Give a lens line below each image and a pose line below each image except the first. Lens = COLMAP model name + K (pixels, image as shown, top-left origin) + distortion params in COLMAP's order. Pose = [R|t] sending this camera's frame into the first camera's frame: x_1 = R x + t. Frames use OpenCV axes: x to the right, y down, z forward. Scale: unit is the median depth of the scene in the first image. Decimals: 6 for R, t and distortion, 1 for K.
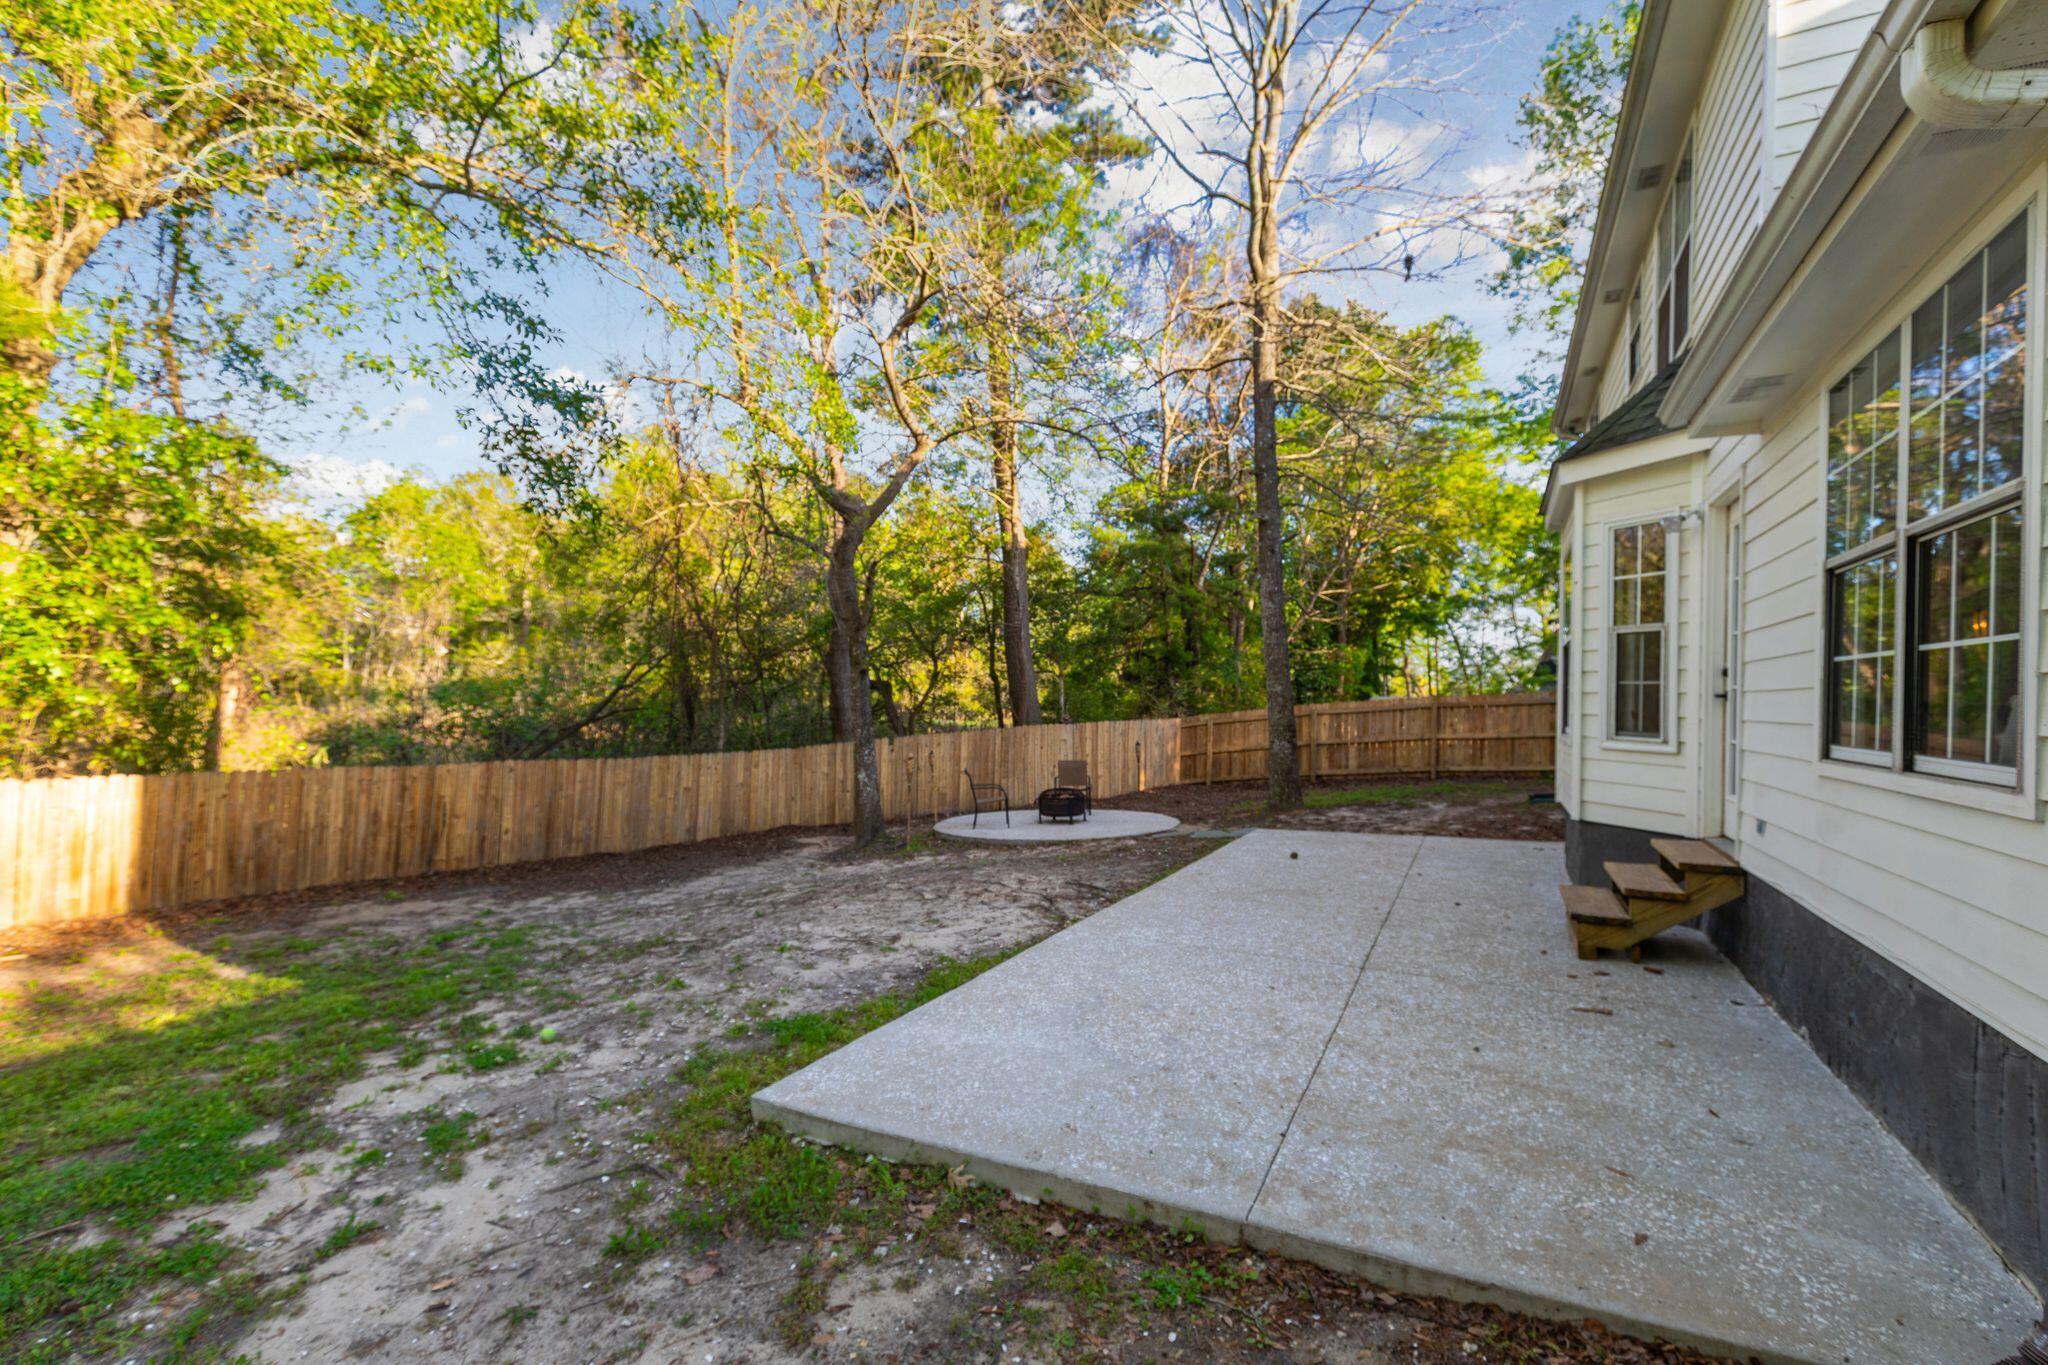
lens RADIAL K [[915.1, 0, 1029.6], [0, 915.1, 678.0], [0, 0, 1]] dist [0.000744, 0.000143]
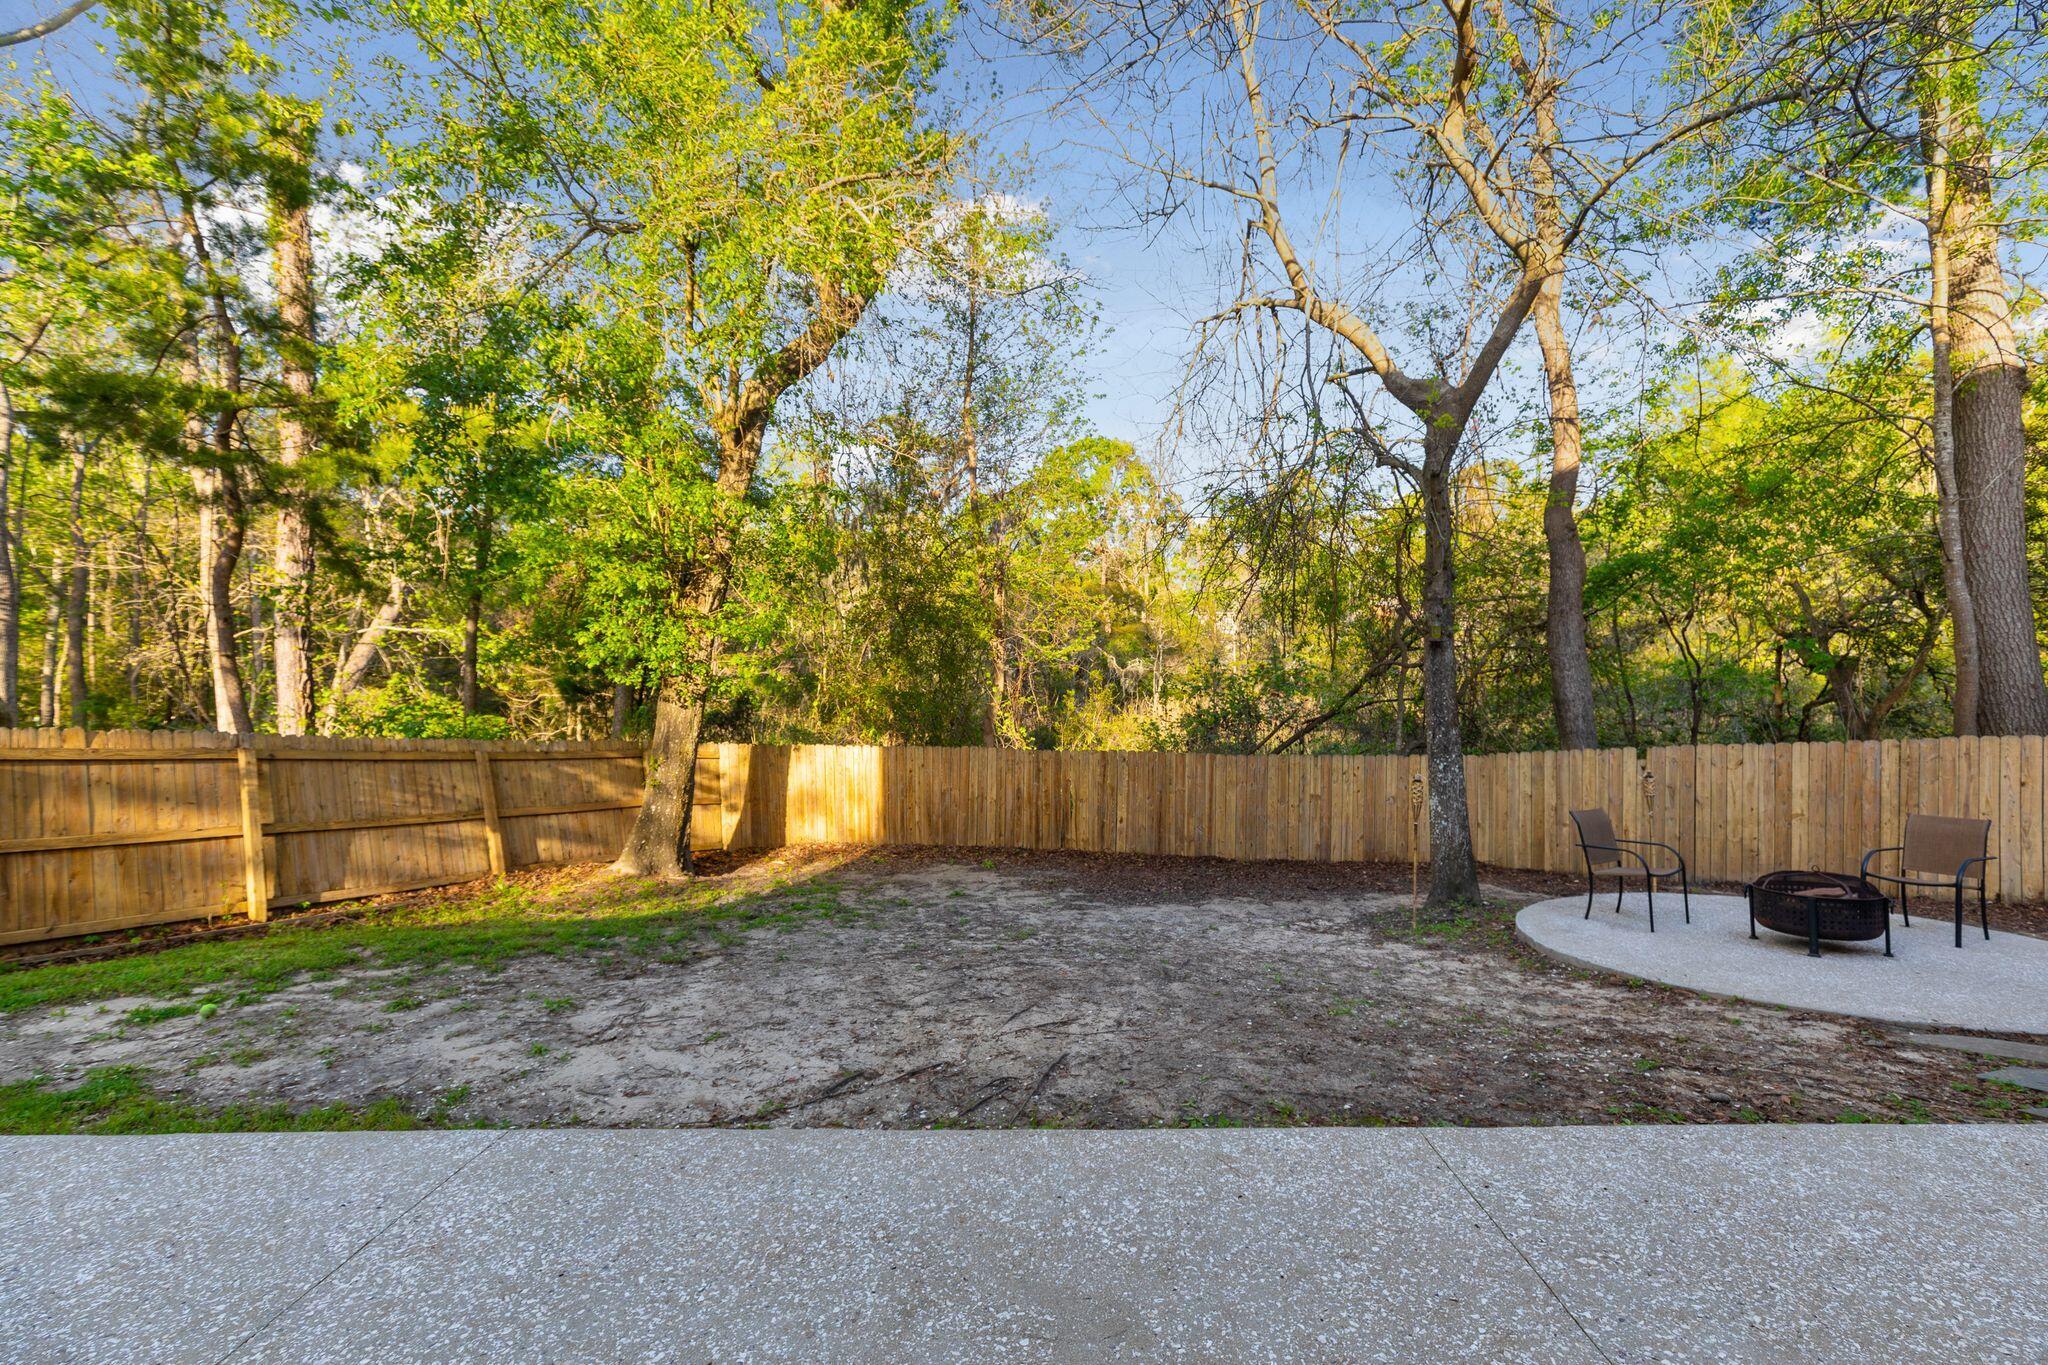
lens RADIAL K [[915.1, 0, 1029.6], [0, 915.1, 678.0], [0, 0, 1]] dist [0.000744, 0.000143]
pose [[0.458529, -0.014566, -0.888560, 0.595203], [0.026507, 0.999645, -0.002708, 0.021316], [0.888284, -0.022311, 0.458752, 0.940664]]
